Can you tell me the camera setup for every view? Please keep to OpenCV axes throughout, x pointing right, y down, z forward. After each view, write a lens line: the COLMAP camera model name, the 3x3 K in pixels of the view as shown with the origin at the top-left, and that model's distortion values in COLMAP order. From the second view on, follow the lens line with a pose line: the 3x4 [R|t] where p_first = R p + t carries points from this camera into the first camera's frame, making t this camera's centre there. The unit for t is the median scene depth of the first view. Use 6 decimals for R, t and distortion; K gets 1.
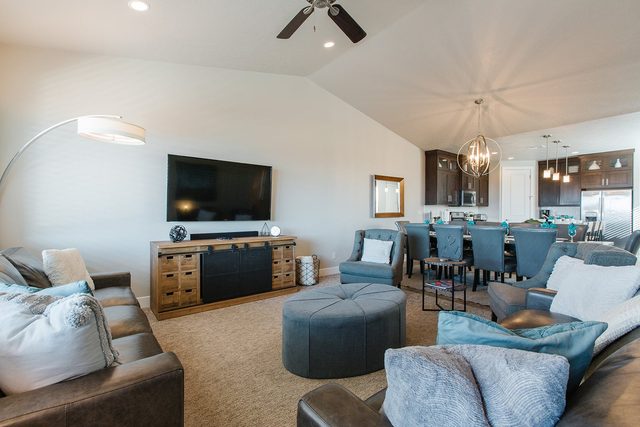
lens RADIAL K [[285.4, 0, 316.4], [0, 285.4, 212.6], [0, 0, 1]] dist [-0.002066, 0.000782]
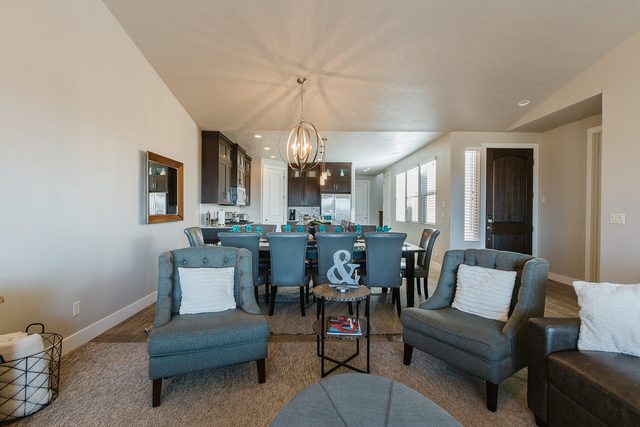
lens RADIAL K [[310.0, 0, 315.9], [0, 310.0, 211.6], [0, 0, 1]] dist [0.009965, -0.000651]
pose [[0.608069, -0.001532, 0.793883, -0.128640], [-0.004136, 0.999978, 0.005098, -0.016463], [-0.793873, -0.006383, 0.608050, 0.451314]]
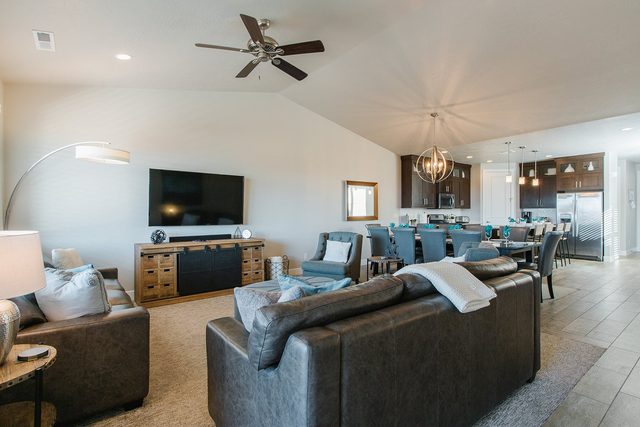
lens RADIAL K [[310.0, 0, 316.8], [0, 310.0, 212.1], [0, 0, 1]] dist [0.009965, -0.000651]
pose [[0.999971, -0.005557, -0.005283, 0.132280], [0.005530, 0.999971, -0.005143, -0.013197], [0.005311, 0.005114, 0.999973, -0.208401]]
